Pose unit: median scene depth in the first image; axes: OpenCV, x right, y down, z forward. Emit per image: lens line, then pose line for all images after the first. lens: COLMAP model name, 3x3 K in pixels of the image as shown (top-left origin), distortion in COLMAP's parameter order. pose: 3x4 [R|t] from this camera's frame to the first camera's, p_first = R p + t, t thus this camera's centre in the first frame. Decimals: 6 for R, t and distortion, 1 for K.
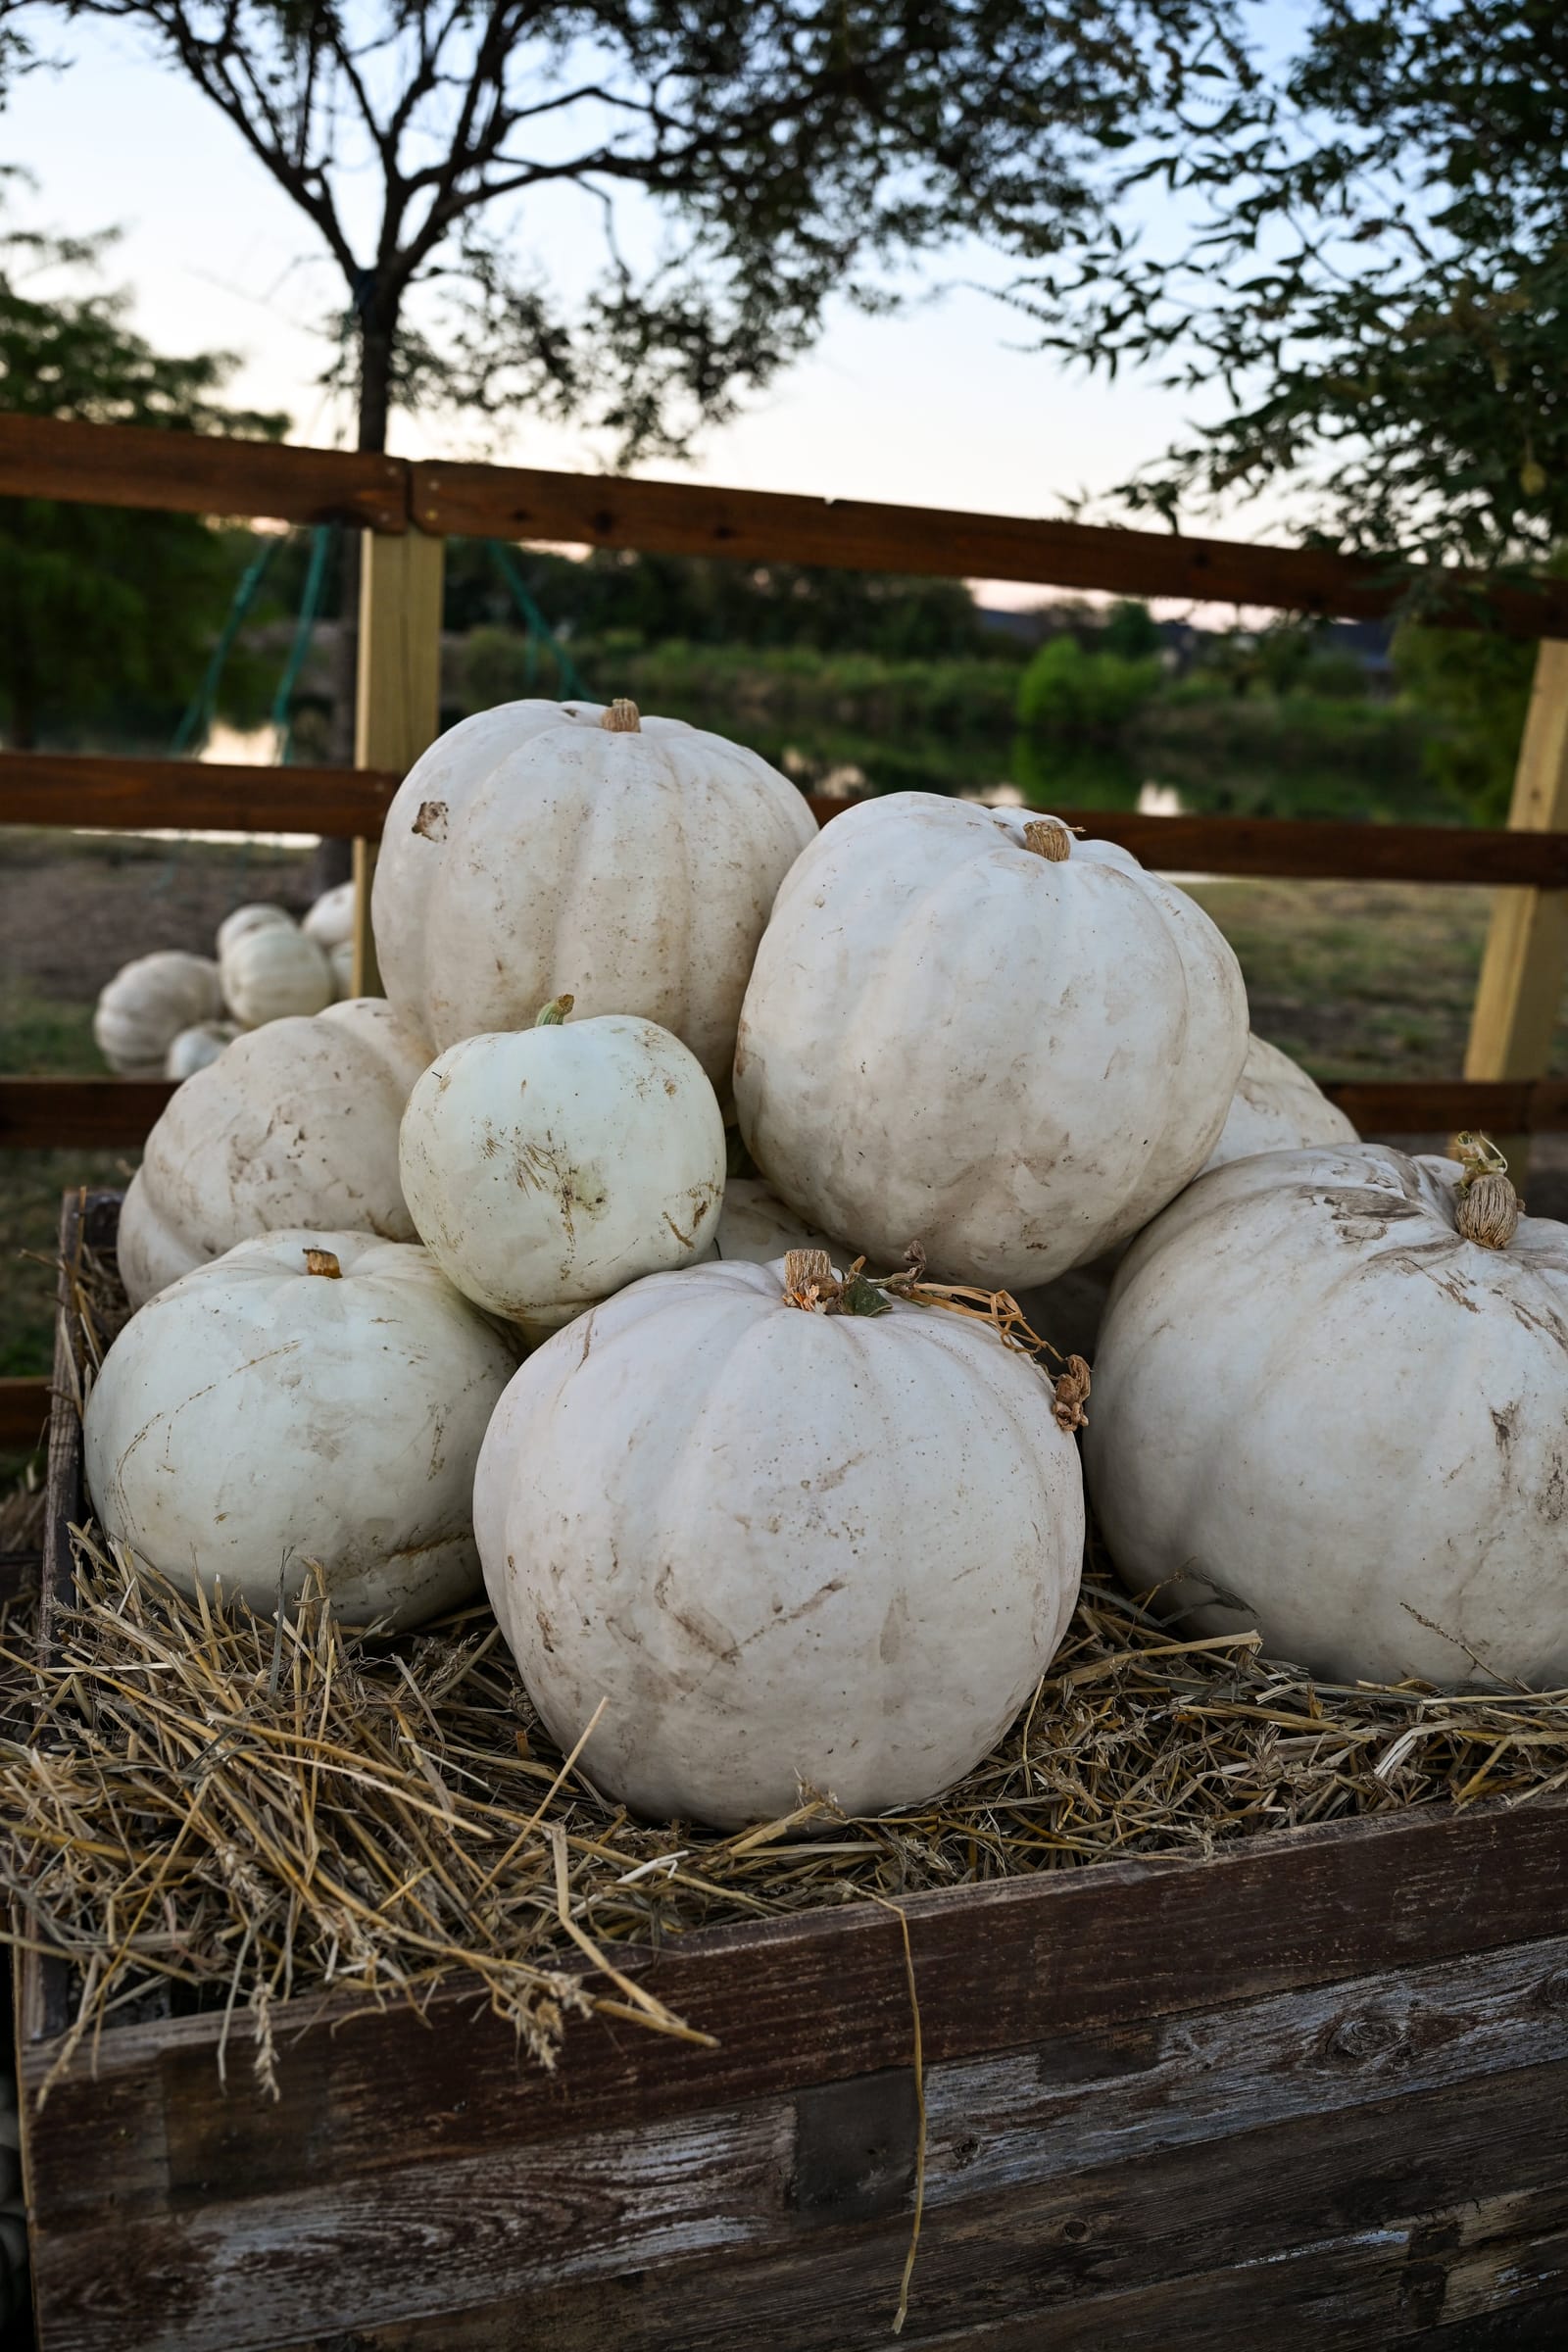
lens RADIAL K [[1591.0, 0, 785.9], [0, 1591.0, 1175.0], [0, 0, 1]] dist [-0.000715, -0.003468]
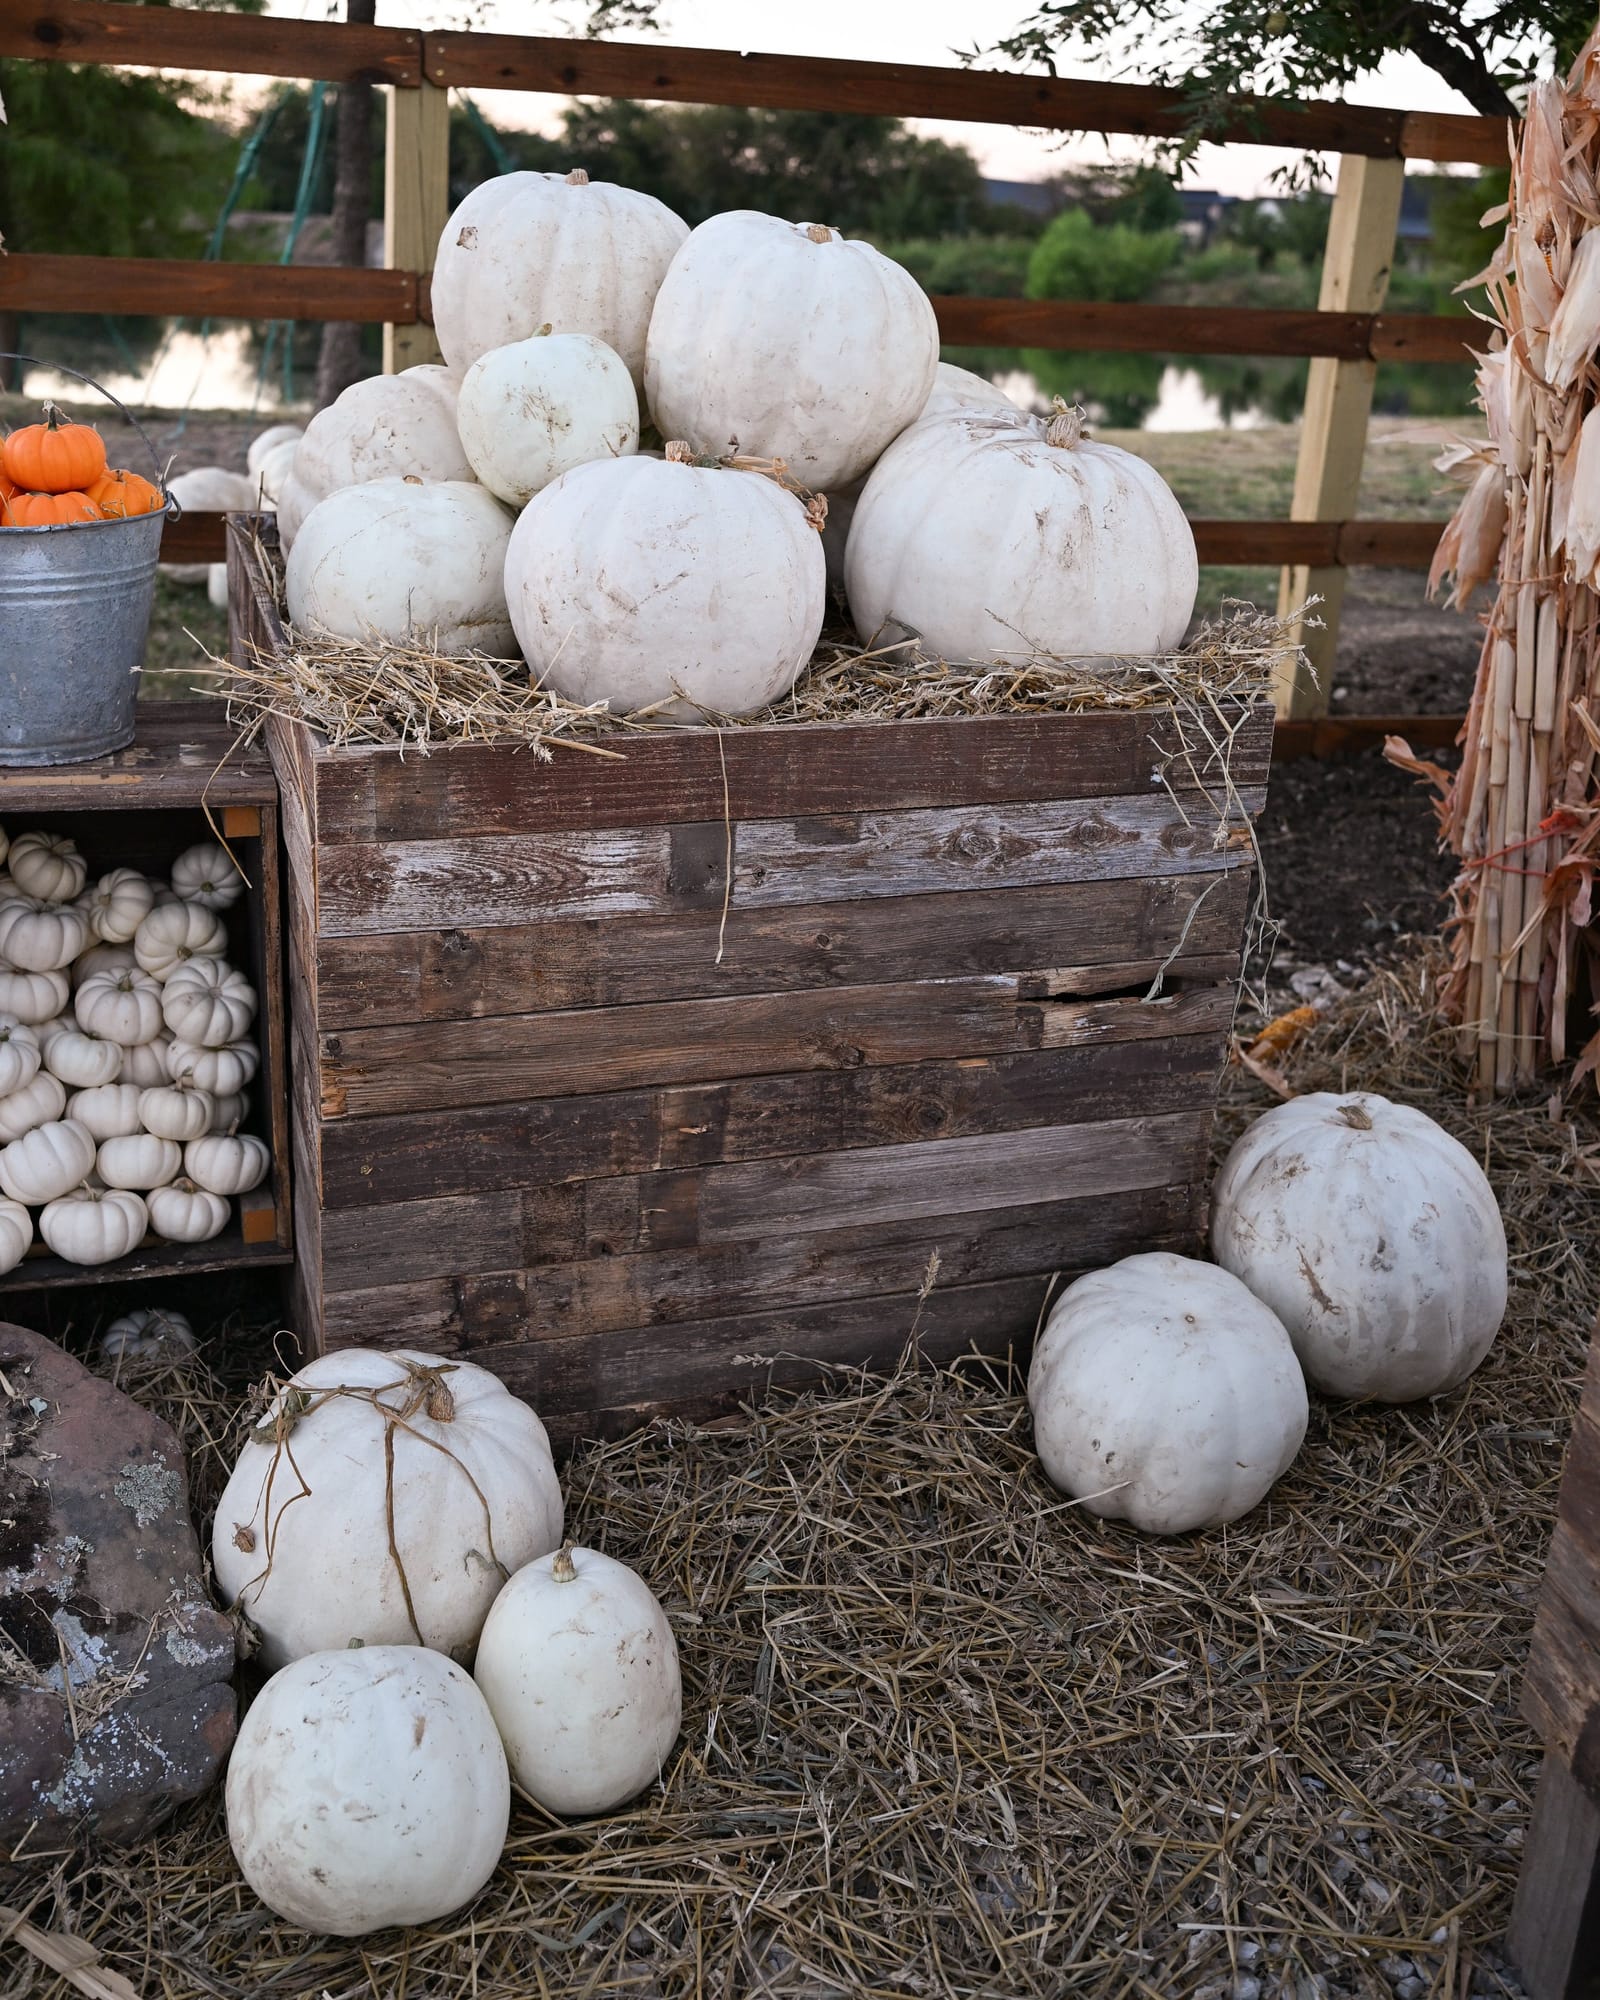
lens RADIAL K [[2049.5, 0, 800.0], [0, 2049.5, 1000.0], [0, 0, 1]] dist [-0.011196, 0.015332]
pose [[0.999630, -0.018102, -0.020287, 0.202078], [0.018521, 0.999615, 0.020671, 0.681397], [0.019905, -0.021039, 0.999580, -1.484342]]
